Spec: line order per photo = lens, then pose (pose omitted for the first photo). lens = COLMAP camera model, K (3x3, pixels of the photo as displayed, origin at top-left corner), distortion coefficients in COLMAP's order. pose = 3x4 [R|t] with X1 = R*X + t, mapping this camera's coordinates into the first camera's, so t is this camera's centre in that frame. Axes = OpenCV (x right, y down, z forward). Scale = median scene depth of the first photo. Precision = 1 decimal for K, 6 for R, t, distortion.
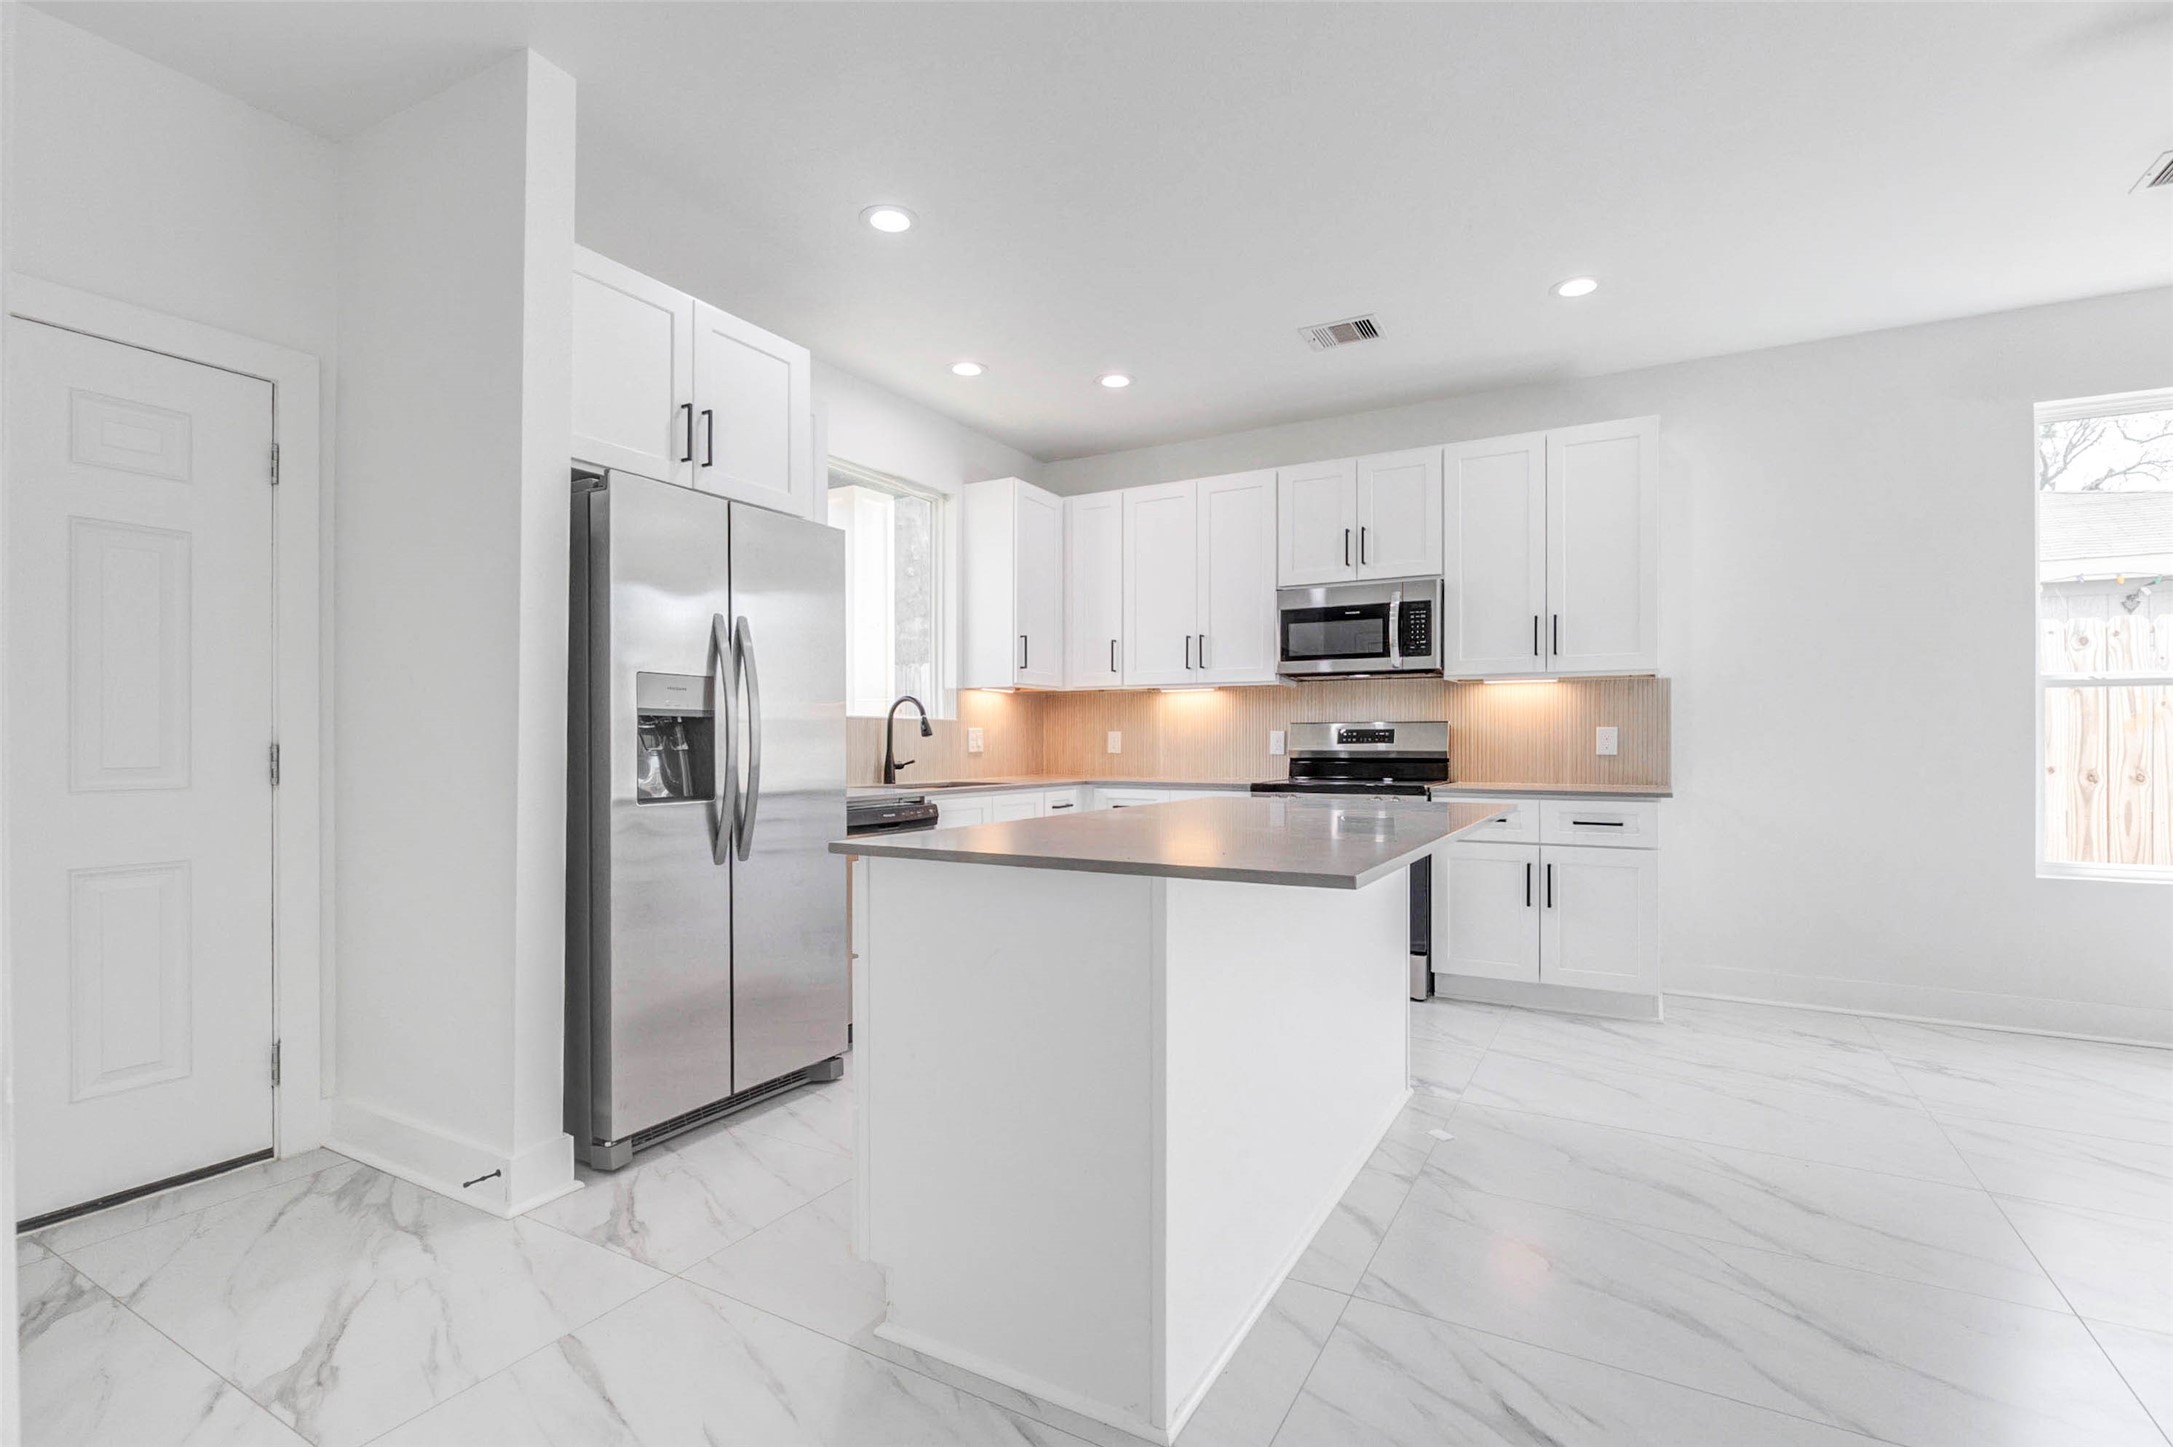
lens RADIAL K [[997.7, 0, 1083.6], [0, 997.7, 744.0], [0, 0, 1]] dist [-0.000779, -0.000068]
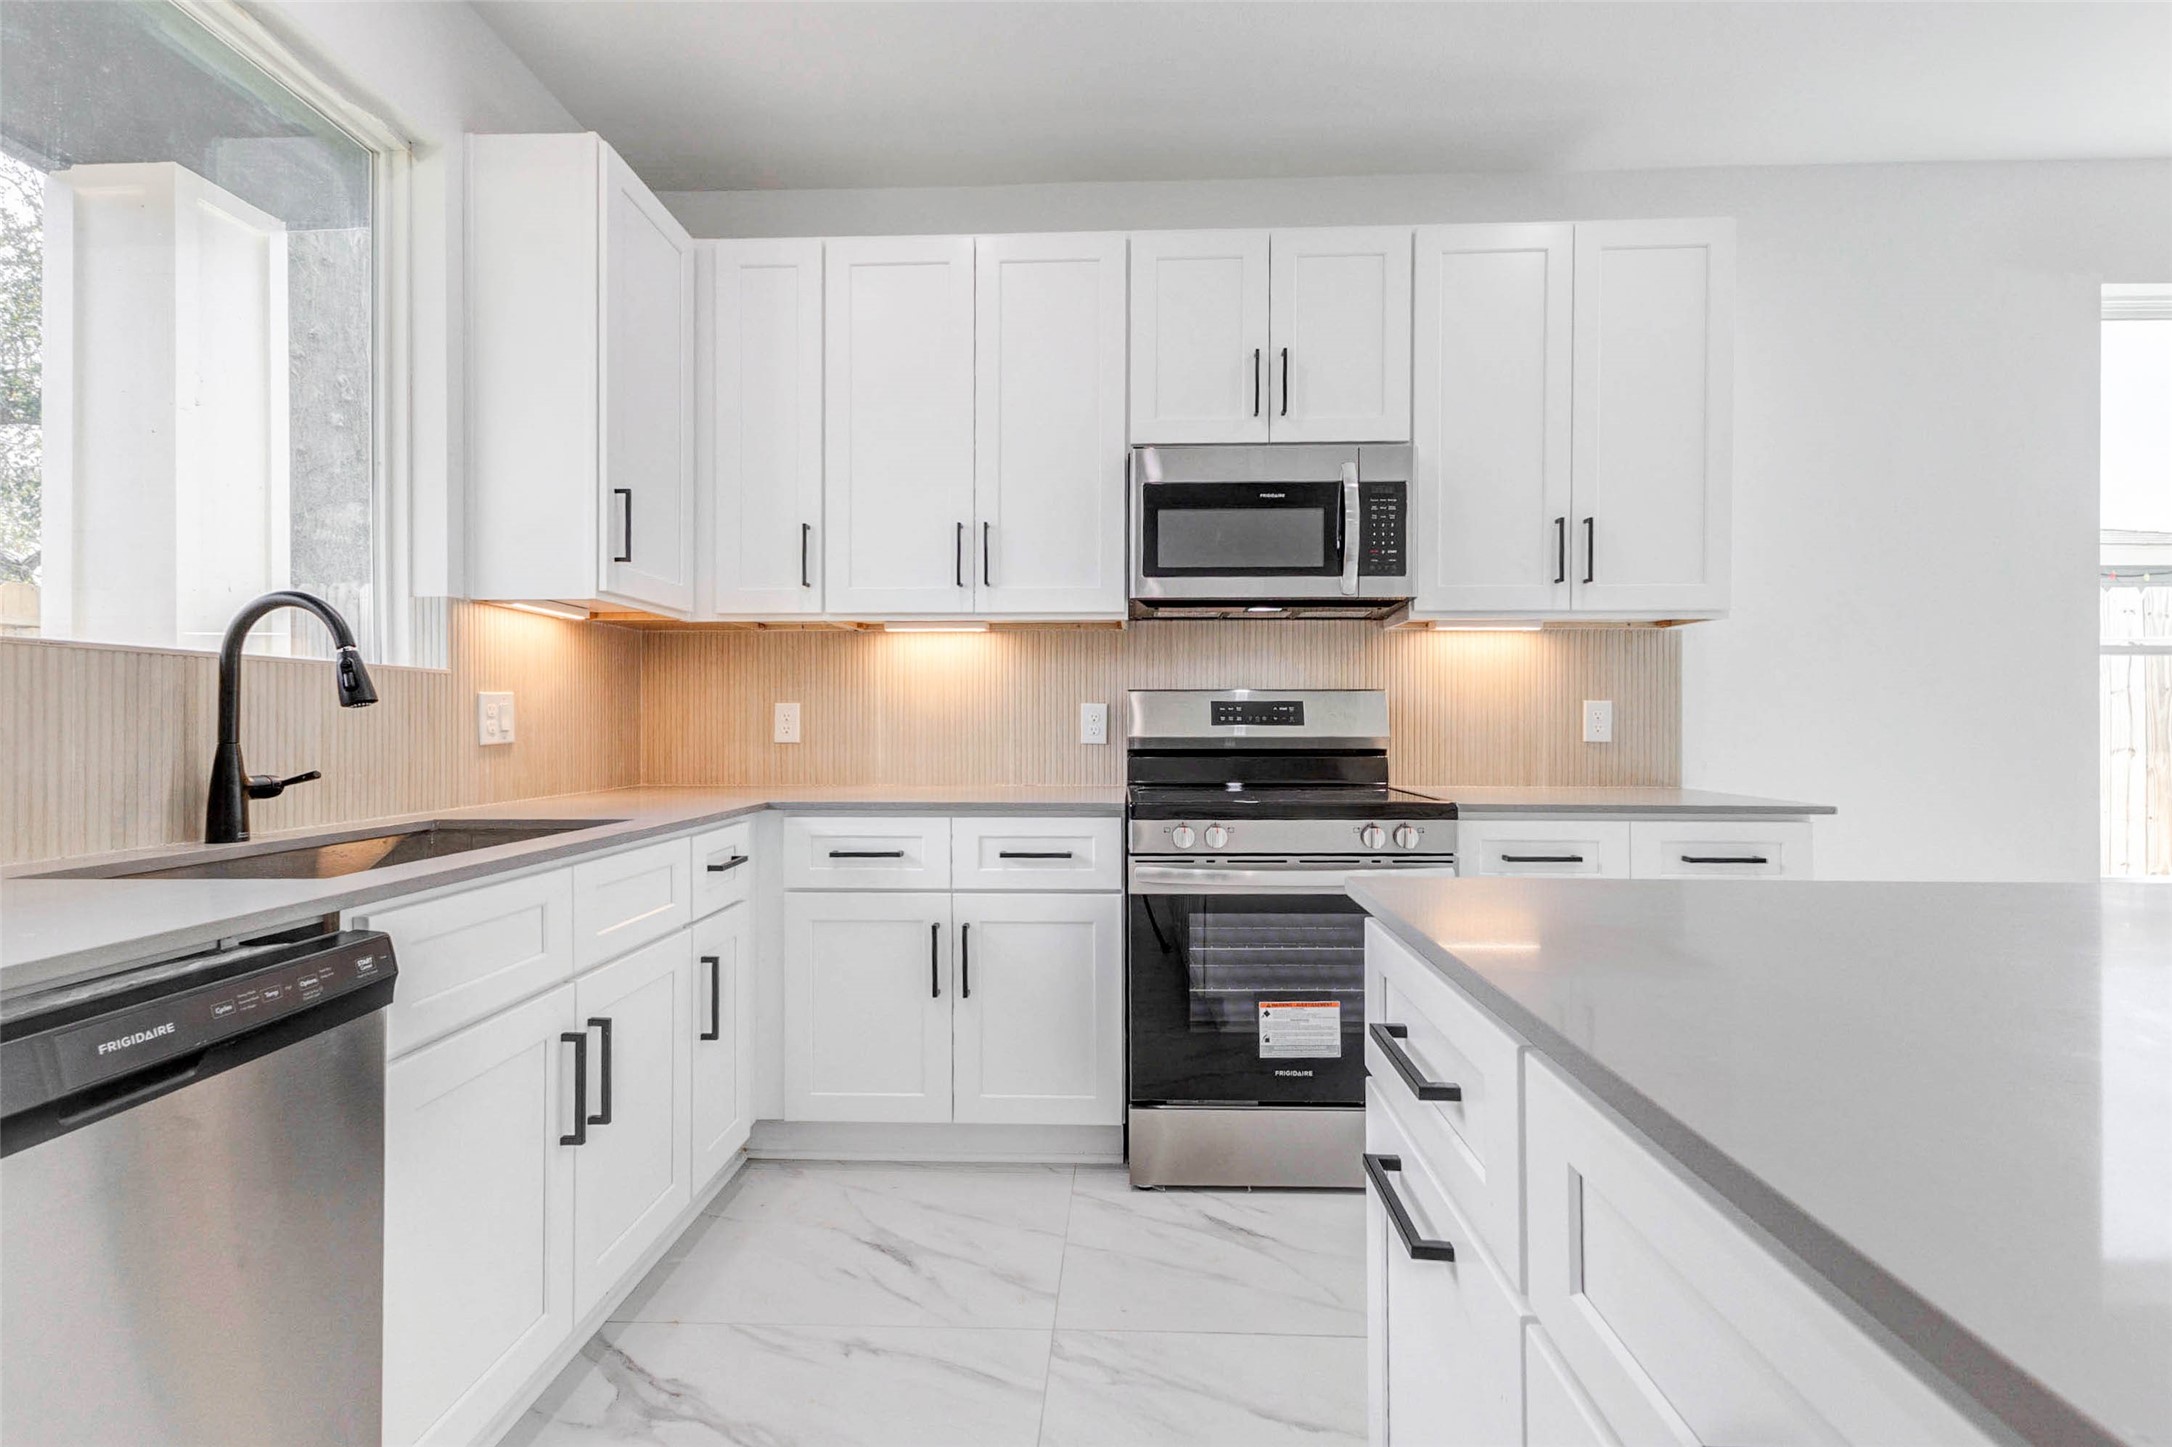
lens RADIAL K [[969.9, 0, 1070.5], [0, 969.9, 723.7], [0, 0, 1]] dist [0.004246, 0.000619]
pose [[0.895286, -0.000009, 0.445493, -0.078097], [-0.000306, 1.000000, 0.000636, -0.001608], [-0.445493, -0.000706, 0.895285, 0.536415]]
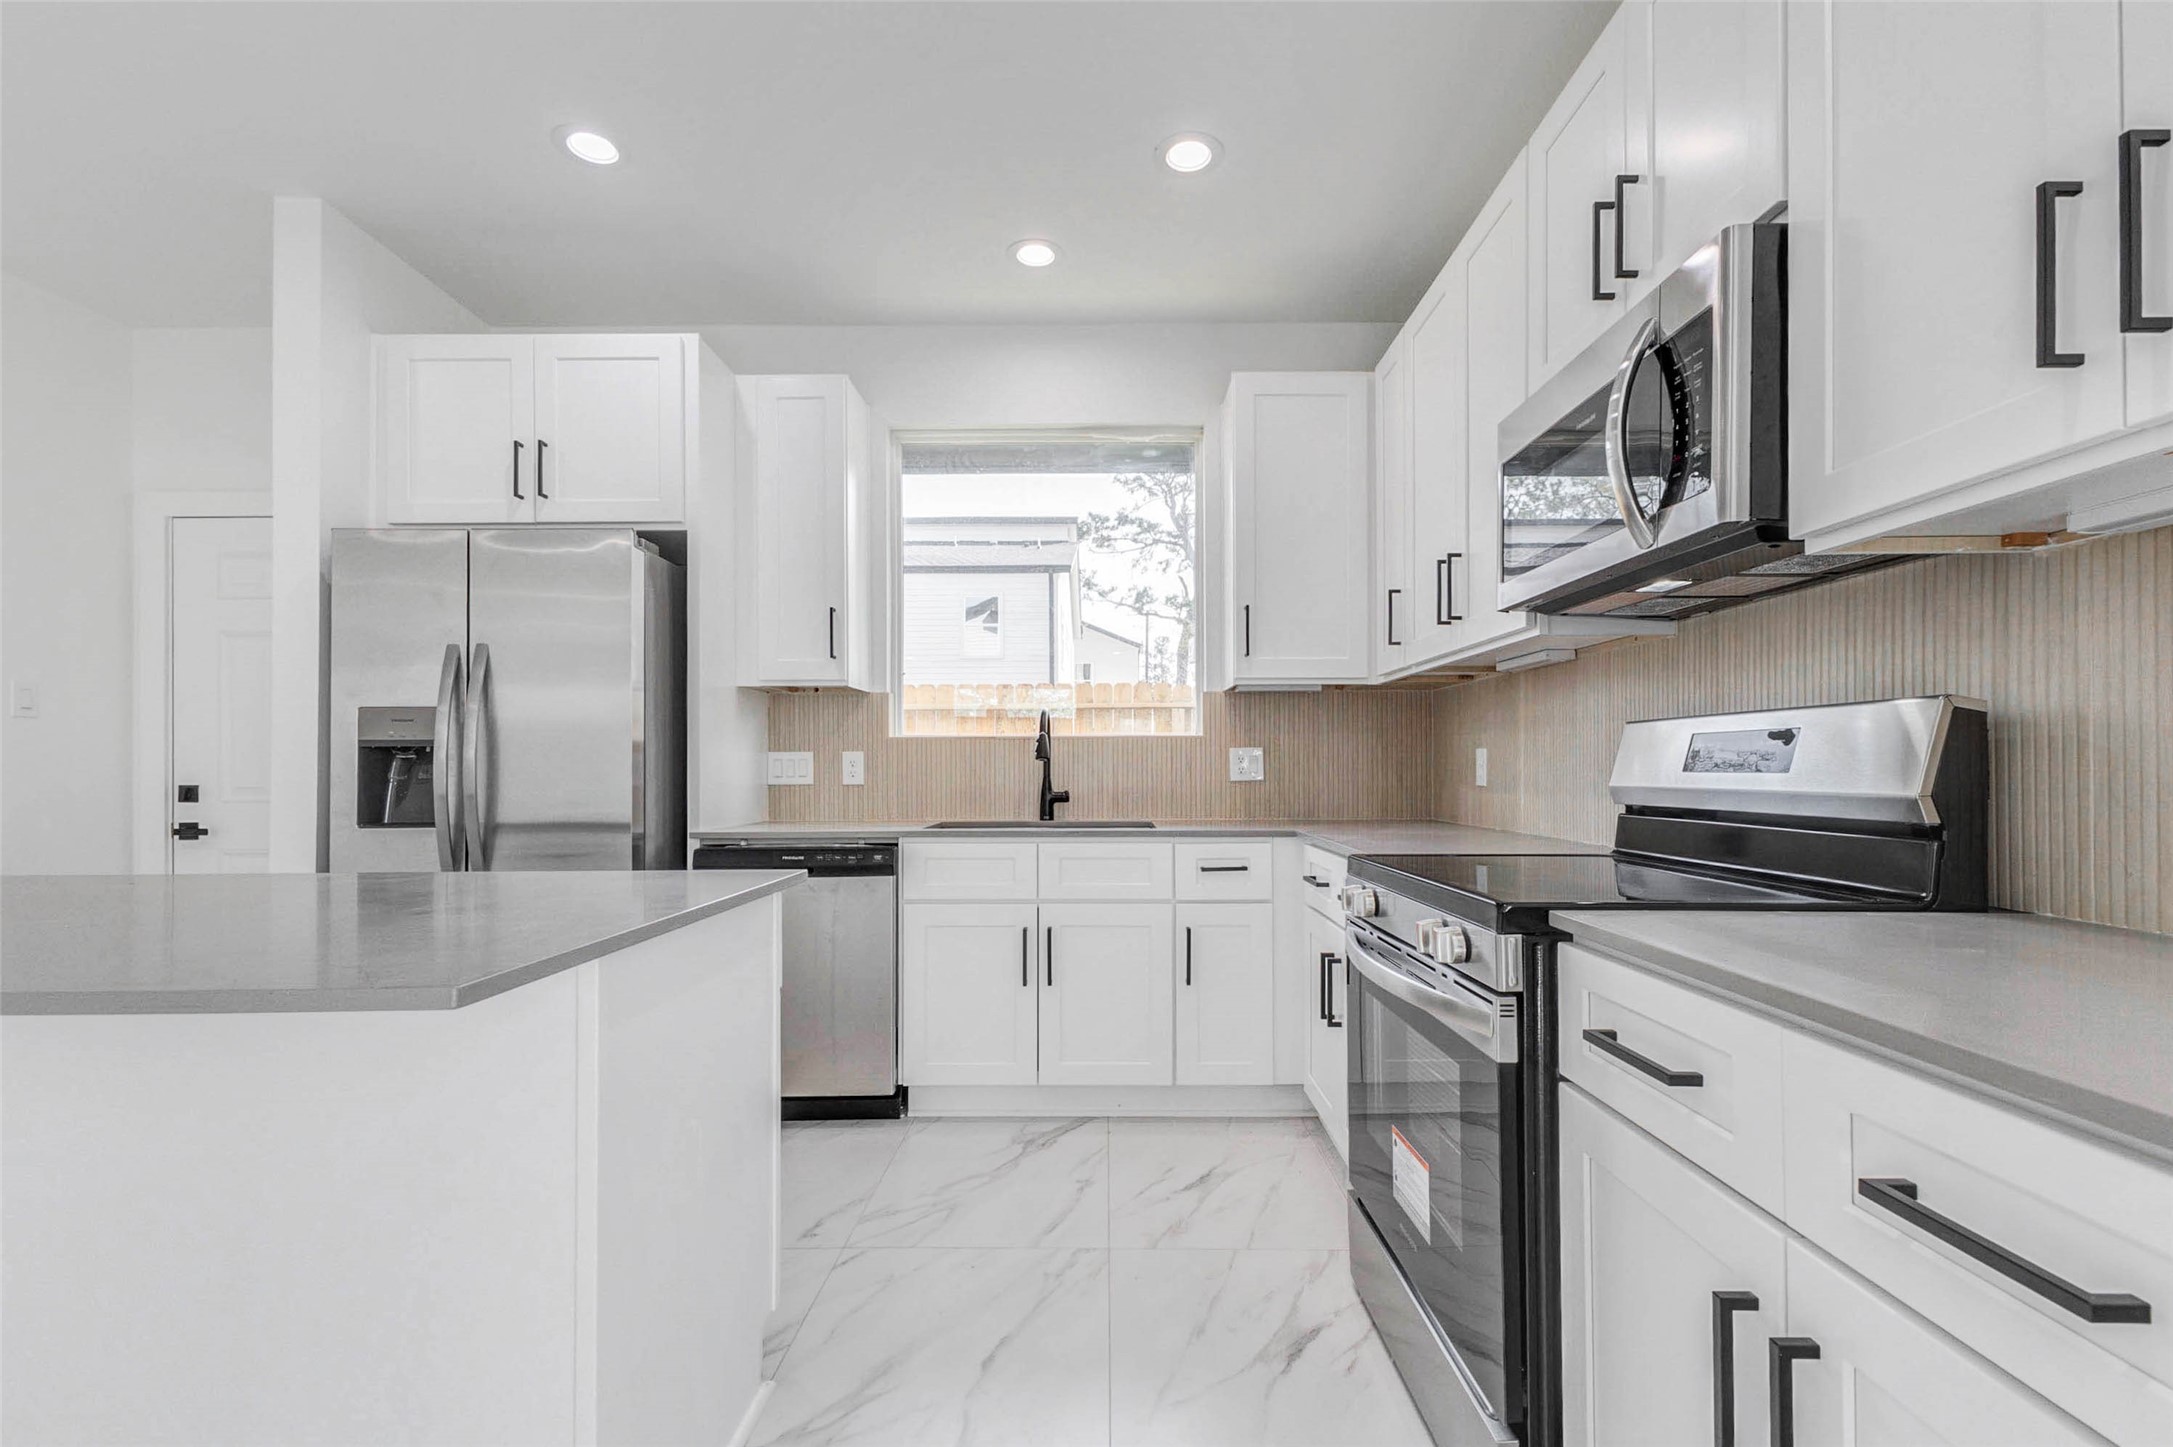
lens RADIAL K [[984.0, 0, 1137.5], [0, 984.0, 763.3], [0, 0, 1]] dist [0.026474, 0.000061]
pose [[0.487793, -0.004507, -0.872947, 0.499803], [0.002350, 0.999990, -0.003850, -0.001867], [0.872956, -0.000173, 0.487799, 0.649408]]
